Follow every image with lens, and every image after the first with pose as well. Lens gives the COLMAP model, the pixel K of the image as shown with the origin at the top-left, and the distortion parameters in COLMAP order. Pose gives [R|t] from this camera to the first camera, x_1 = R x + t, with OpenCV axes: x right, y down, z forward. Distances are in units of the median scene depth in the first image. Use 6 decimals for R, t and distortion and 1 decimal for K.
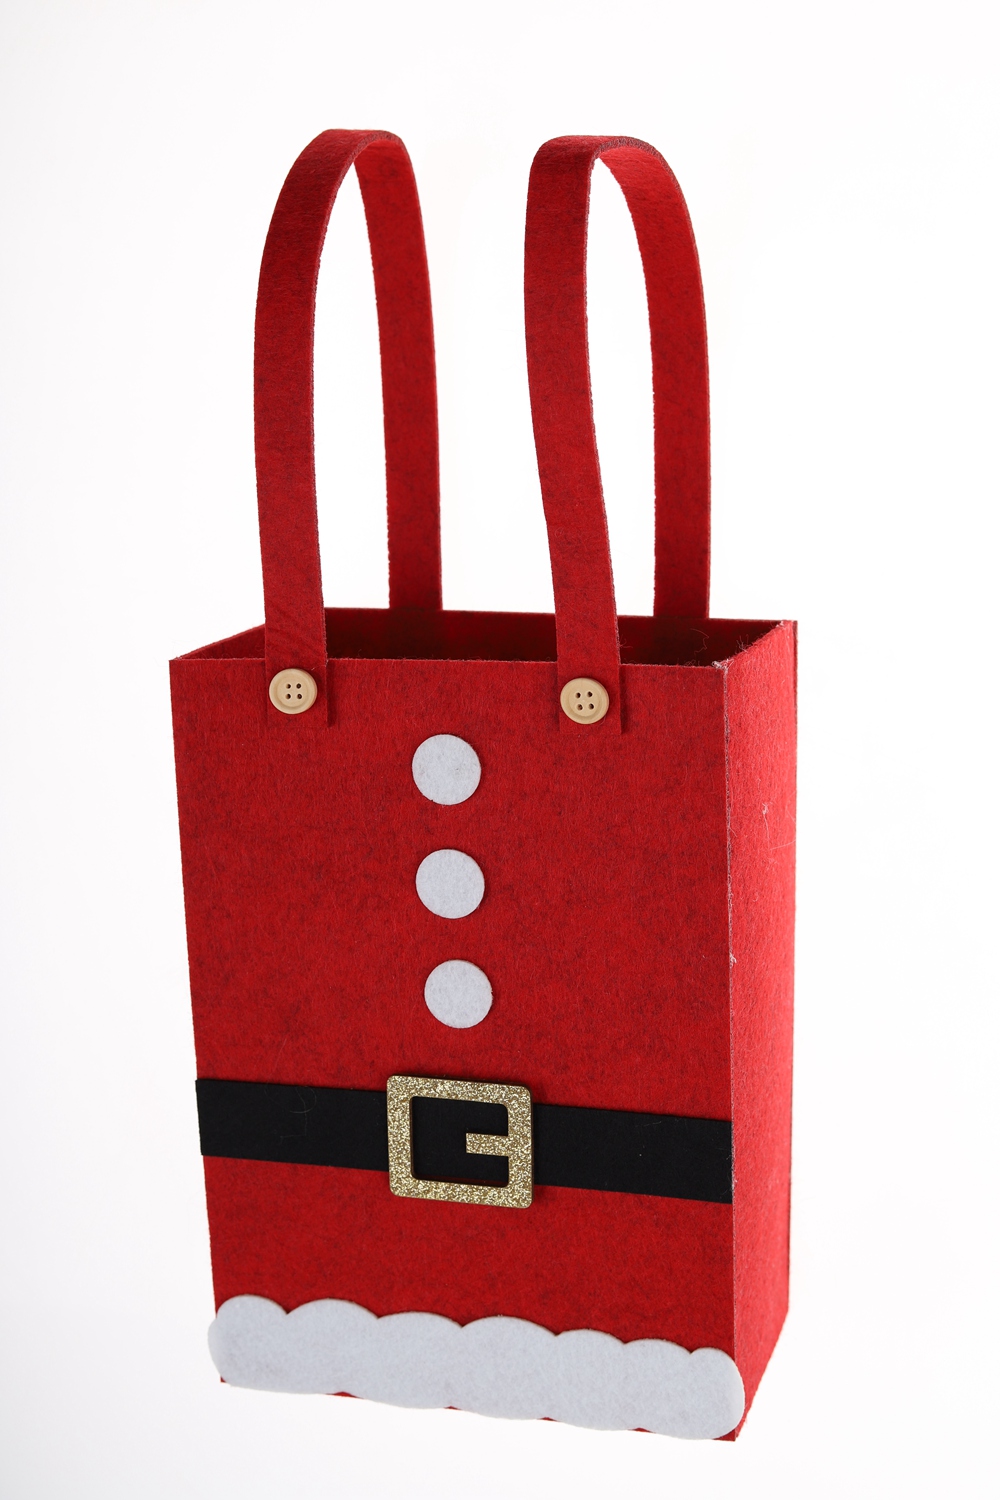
lens RADIAL K [[2327.0, 0, 498.4], [0, 2327.0, 739.4], [0, 0, 1]] dist [-0.125210, 0.000000]
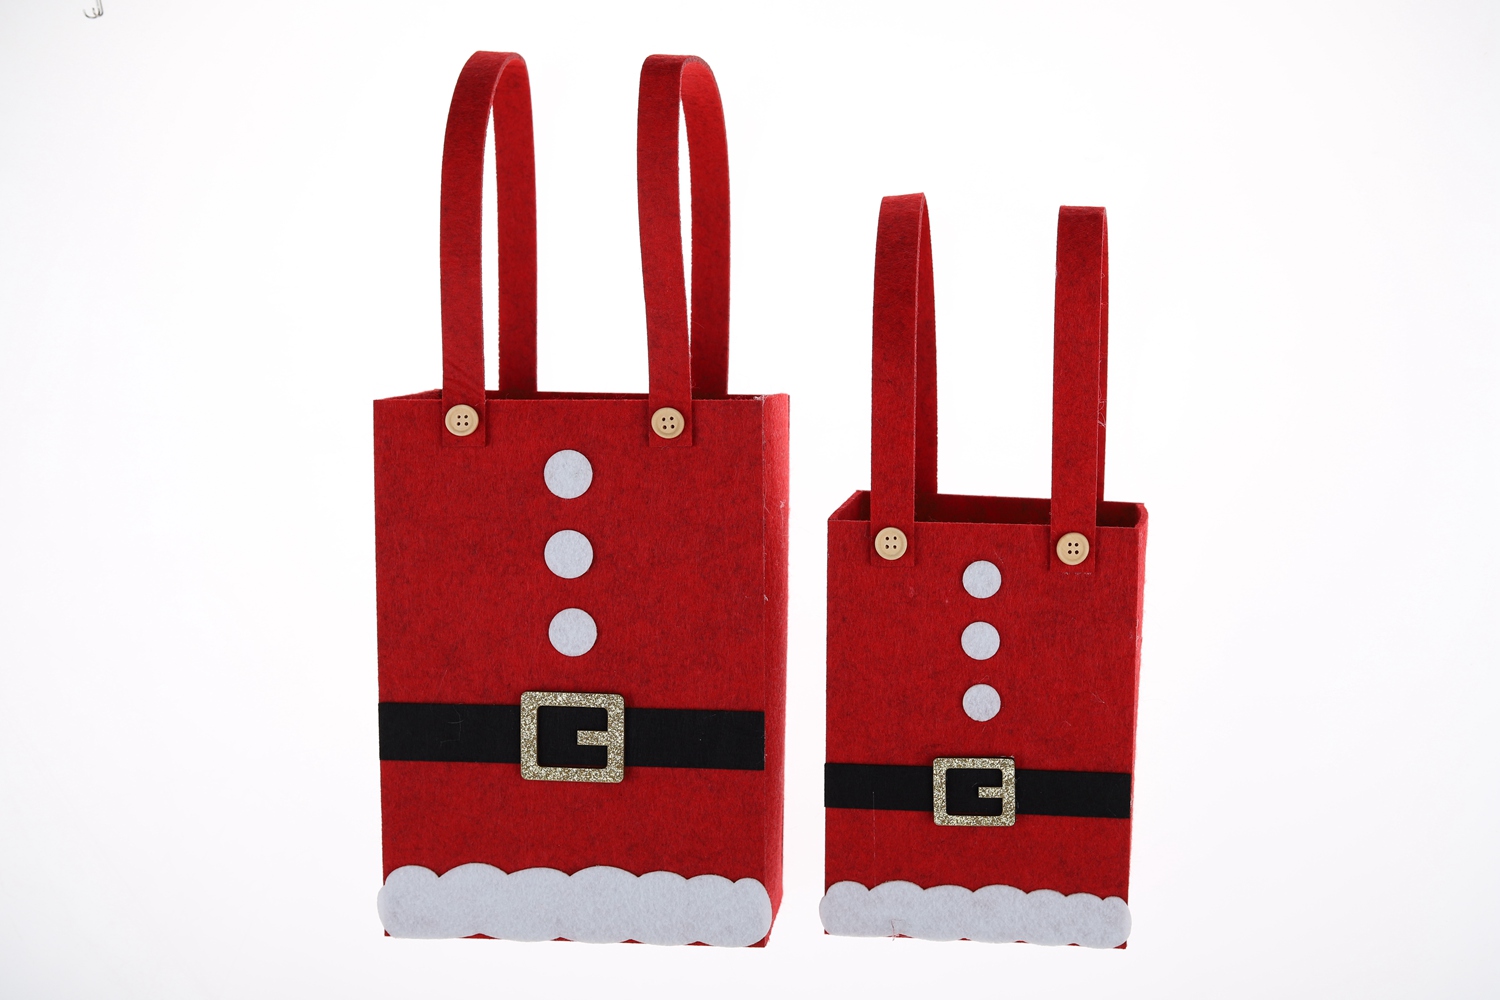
lens RADIAL K [[2327.0, 0, 748.2], [0, 2327.0, 501.5], [0, 0, 1]] dist [-0.125210, 0.000000]
pose [[0.978587, 0.016941, 0.205135, -0.208517], [0.009798, 0.991643, -0.128638, 0.216020], [-0.205600, 0.127894, 0.970243, -0.436183]]
